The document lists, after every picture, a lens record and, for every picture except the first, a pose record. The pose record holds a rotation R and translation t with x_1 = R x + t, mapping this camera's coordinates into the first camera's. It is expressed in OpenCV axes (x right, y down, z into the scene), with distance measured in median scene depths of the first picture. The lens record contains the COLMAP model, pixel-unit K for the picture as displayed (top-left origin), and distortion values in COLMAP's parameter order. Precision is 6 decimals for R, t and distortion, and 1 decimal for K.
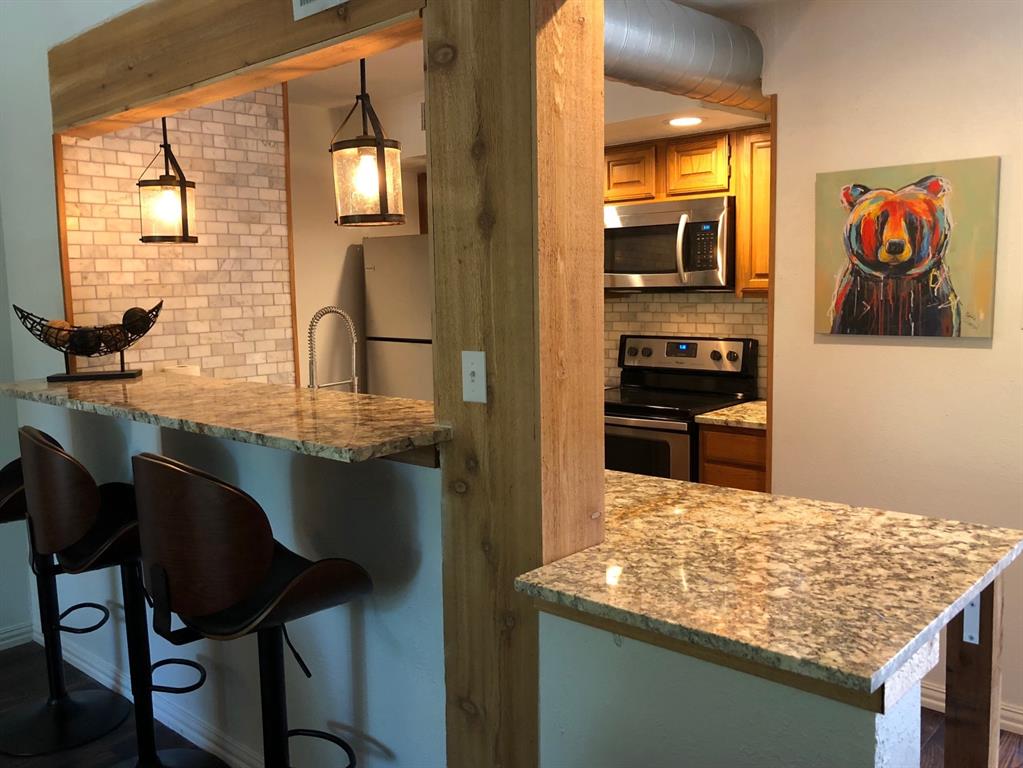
lens RADIAL K [[876.0, 0, 499.5], [0, 876.0, 371.2], [0, 0, 1]] dist [0.037953, -0.063857]
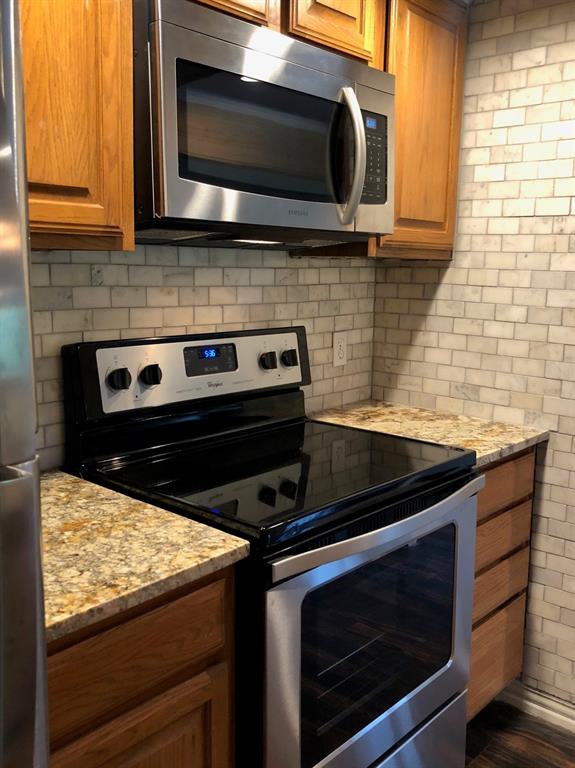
lens RADIAL K [[731.0, 0, 293.8], [0, 731.0, 385.8], [0, 0, 1]] dist [0.035390, 0.000000]
pose [[-0.005261, -0.135614, 0.990748, -0.287266], [0.095109, 0.986202, 0.135497, -0.083918], [-0.995453, 0.094942, 0.007710, 1.285666]]
